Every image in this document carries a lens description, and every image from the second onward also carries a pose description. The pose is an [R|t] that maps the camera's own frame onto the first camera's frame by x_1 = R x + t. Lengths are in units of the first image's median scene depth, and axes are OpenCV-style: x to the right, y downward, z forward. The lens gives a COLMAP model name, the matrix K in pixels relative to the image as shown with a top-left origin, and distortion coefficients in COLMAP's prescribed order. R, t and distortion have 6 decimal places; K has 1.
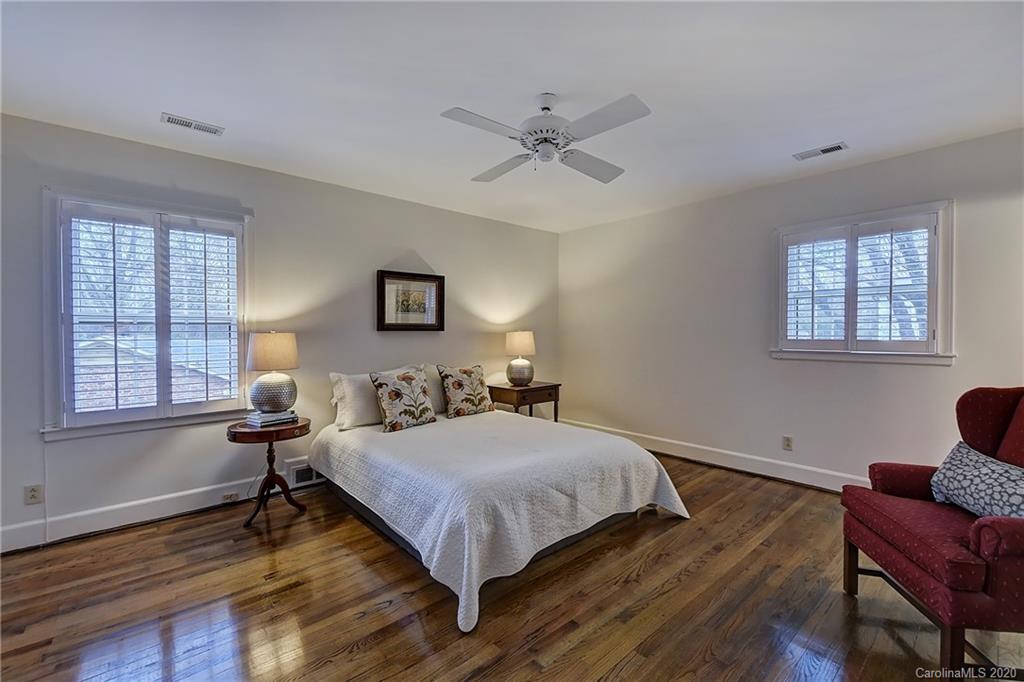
lens RADIAL K [[442.2, 0, 514.6], [0, 442.2, 340.3], [0, 0, 1]] dist [0.000503, -0.002668]
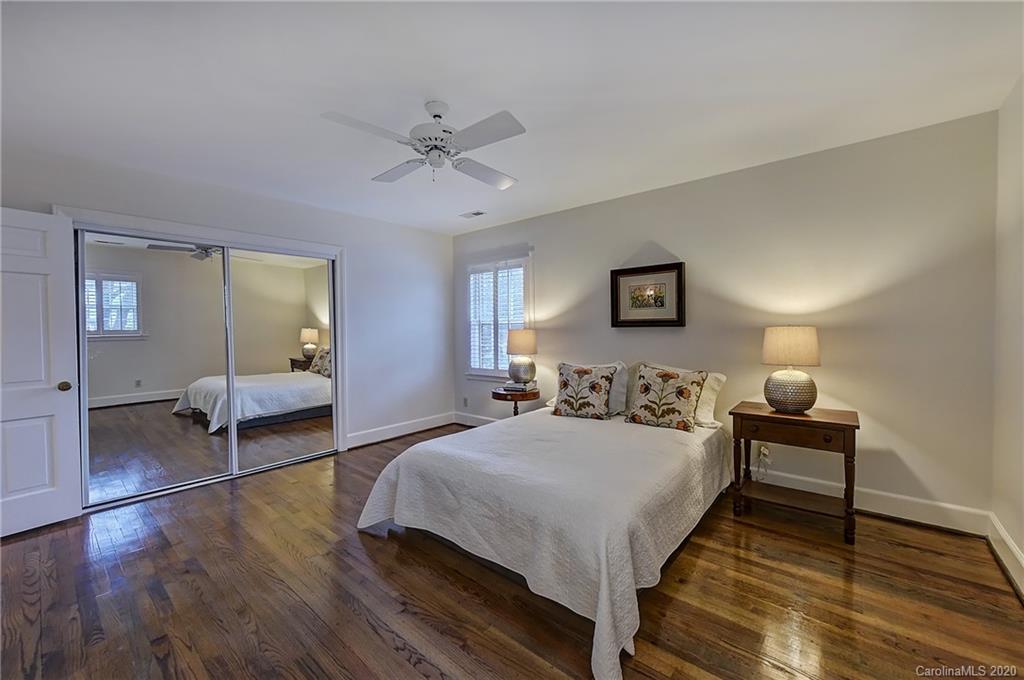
lens RADIAL K [[406.2, 0, 513.7], [0, 406.2, 334.2], [0, 0, 1]] dist [0.001173, -0.000991]
pose [[0.132261, 0.013595, -0.991122, 0.629609], [-0.013672, 0.999836, 0.011890, -0.012820], [0.991121, 0.011978, 0.132425, 0.628108]]
